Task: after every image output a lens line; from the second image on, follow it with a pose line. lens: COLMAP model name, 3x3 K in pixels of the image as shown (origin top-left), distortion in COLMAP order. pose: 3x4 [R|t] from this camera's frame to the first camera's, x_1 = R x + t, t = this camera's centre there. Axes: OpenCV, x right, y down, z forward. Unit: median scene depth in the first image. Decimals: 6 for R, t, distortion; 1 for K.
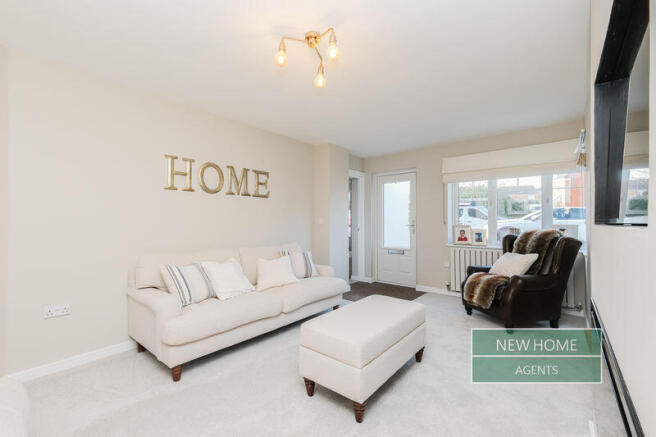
lens RADIAL K [[282.2, 0, 332.6], [0, 282.2, 217.8], [0, 0, 1]] dist [0.009220, 0.000087]
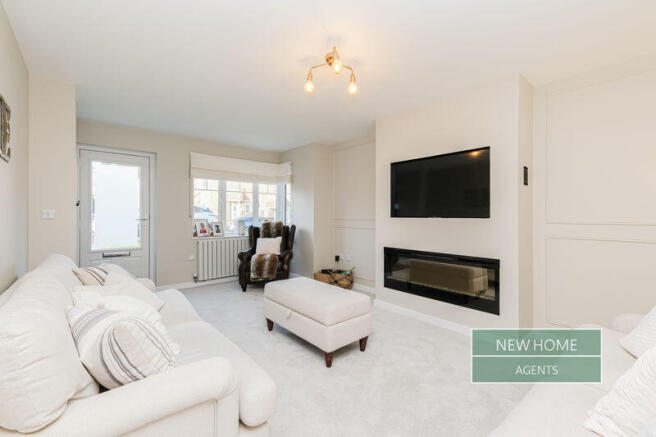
lens RADIAL K [[282.2, 0, 332.6], [0, 282.2, 217.8], [0, 0, 1]] dist [0.009220, 0.000087]
pose [[0.164024, -0.003666, 0.986450, -0.568553], [-0.013366, 0.999893, 0.005939, 0.010100], [-0.986366, -0.014159, 0.163957, 0.367990]]
